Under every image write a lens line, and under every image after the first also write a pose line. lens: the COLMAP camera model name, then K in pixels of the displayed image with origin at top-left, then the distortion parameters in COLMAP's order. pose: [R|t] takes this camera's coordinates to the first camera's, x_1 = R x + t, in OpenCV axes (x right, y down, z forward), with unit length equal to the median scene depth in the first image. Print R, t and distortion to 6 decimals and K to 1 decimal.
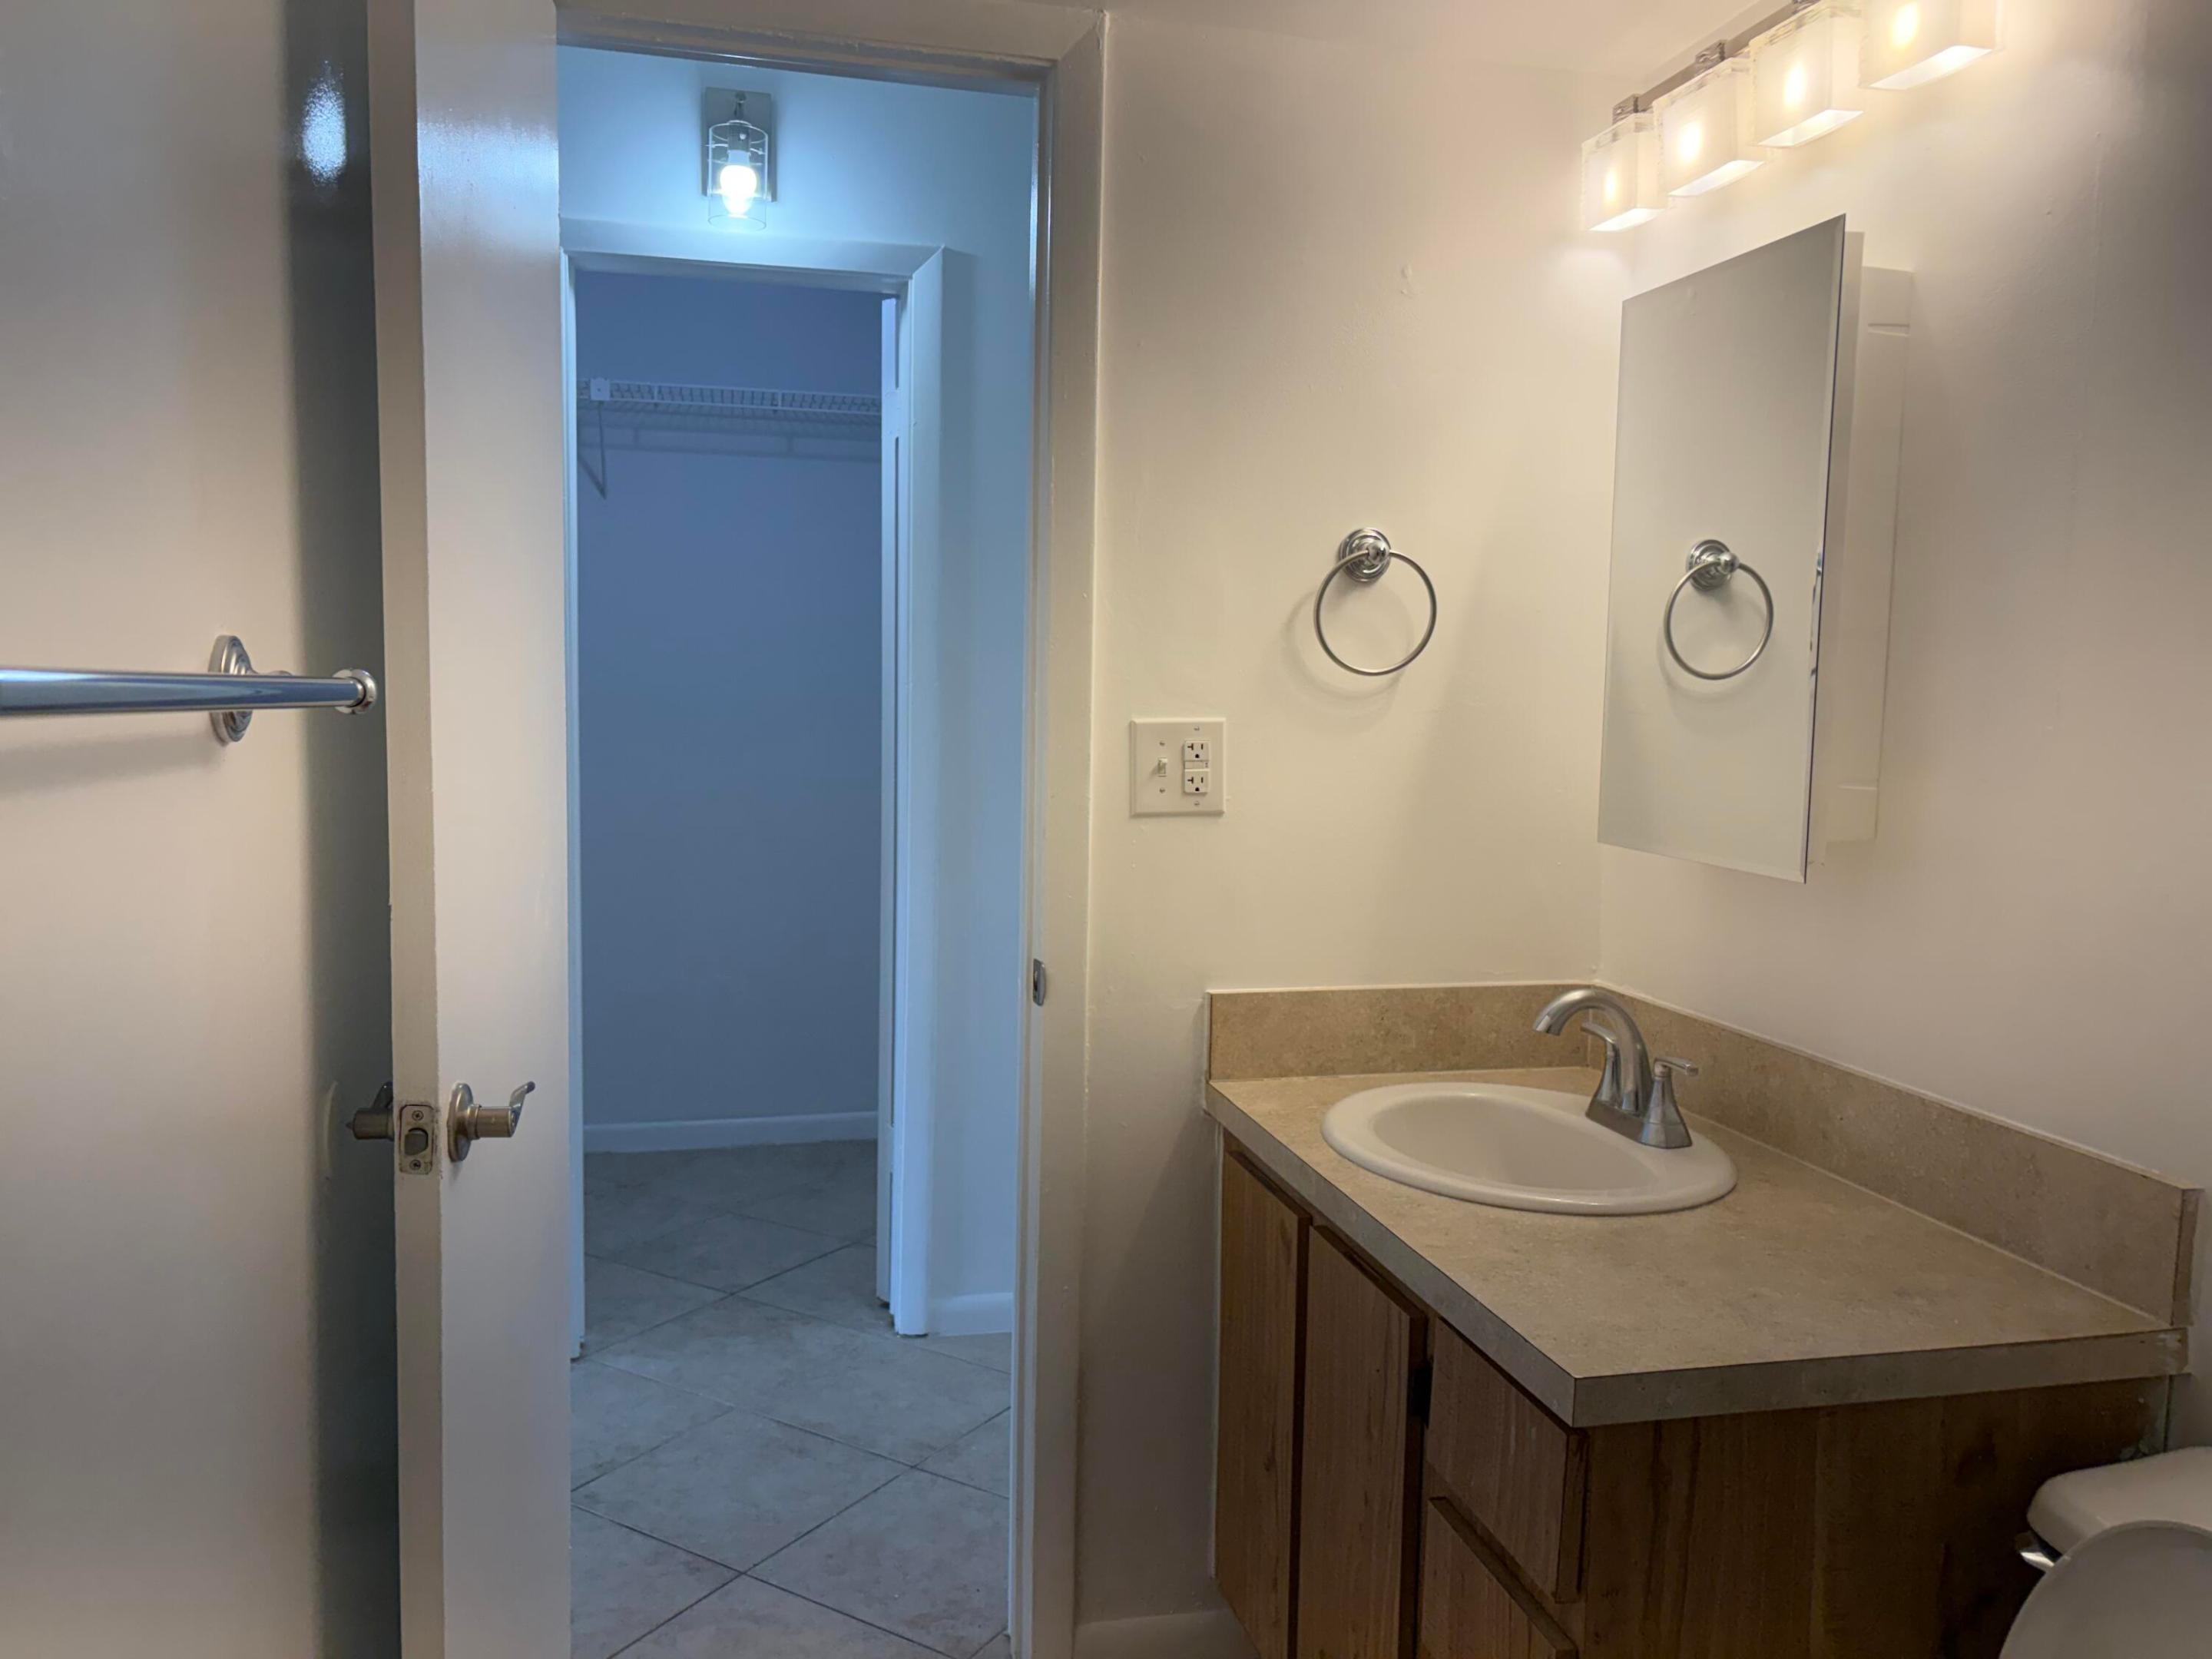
lens RADIAL K [[1670.2, 0, 1106.0], [0, 1670.2, 829.5], [0, 0, 1]] dist [0.072457, -0.085014]
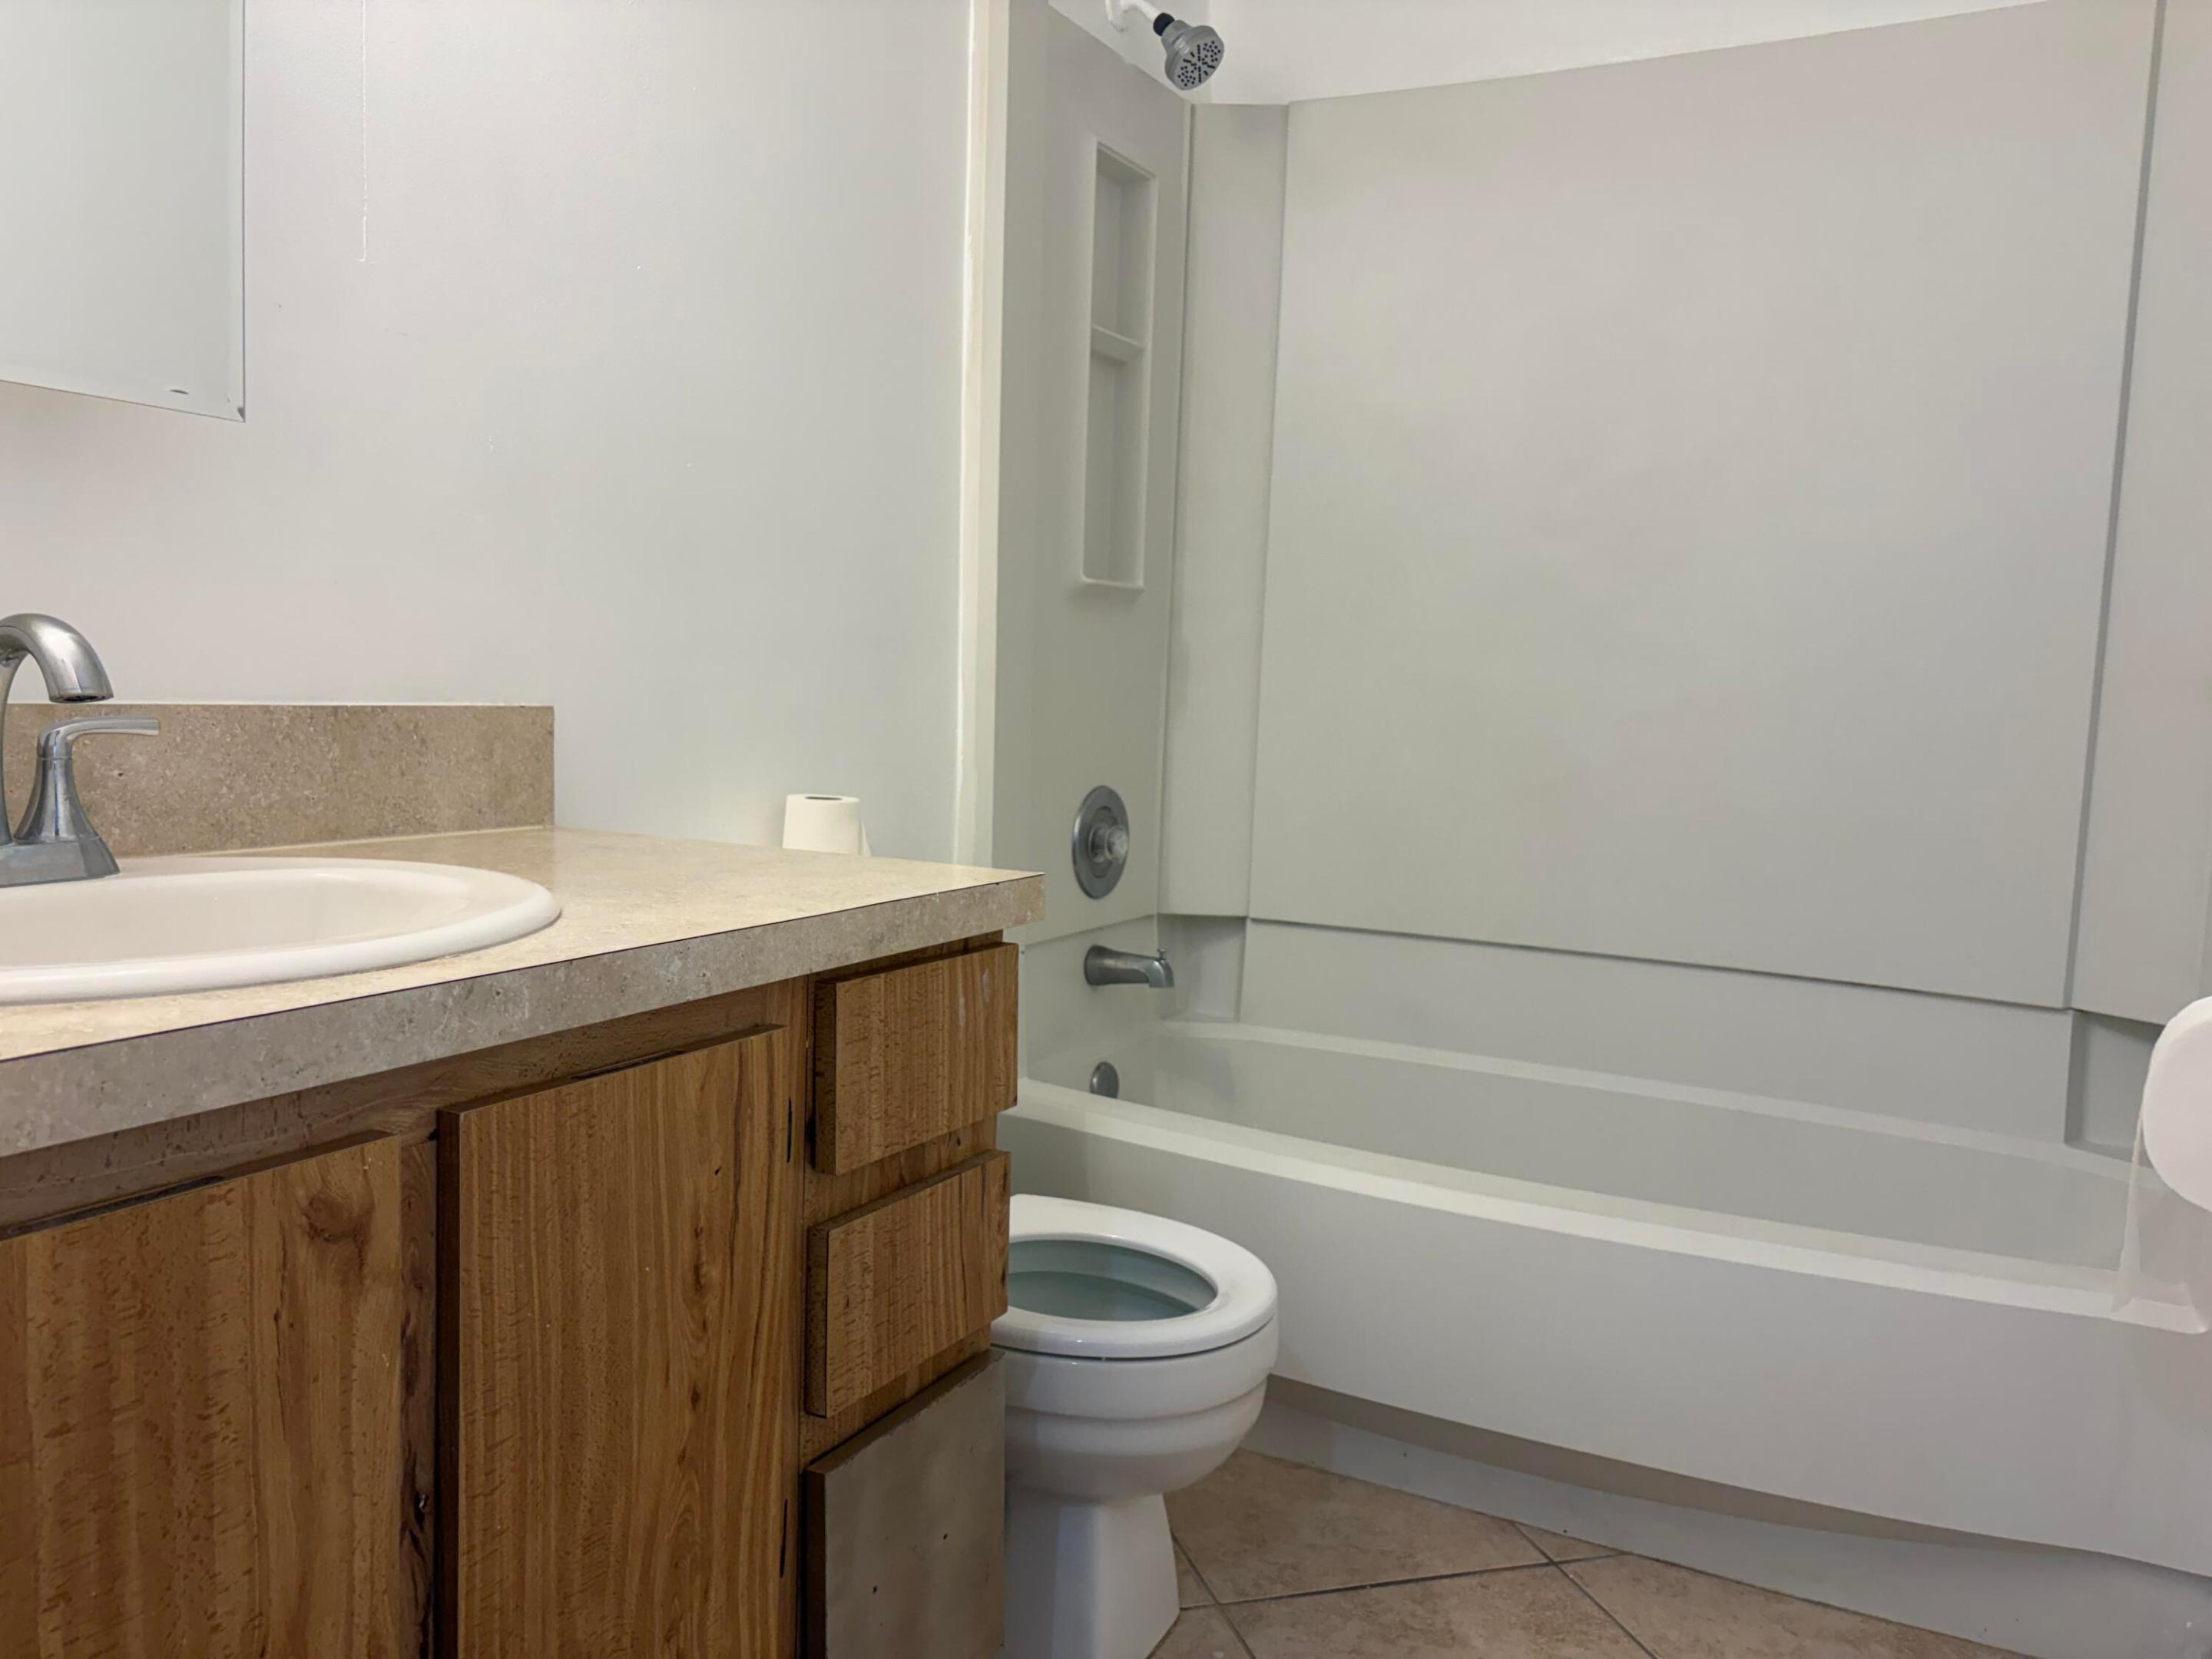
lens RADIAL K [[1670.2, 0, 1106.0], [0, 1670.2, 829.5], [0, 0, 1]] dist [0.072457, -0.085014]
pose [[-0.751154, -0.105185, 0.651693, -0.371653], [0.008102, 0.985680, 0.168430, 0.090556], [-0.660077, 0.131797, -0.739545, 1.426207]]
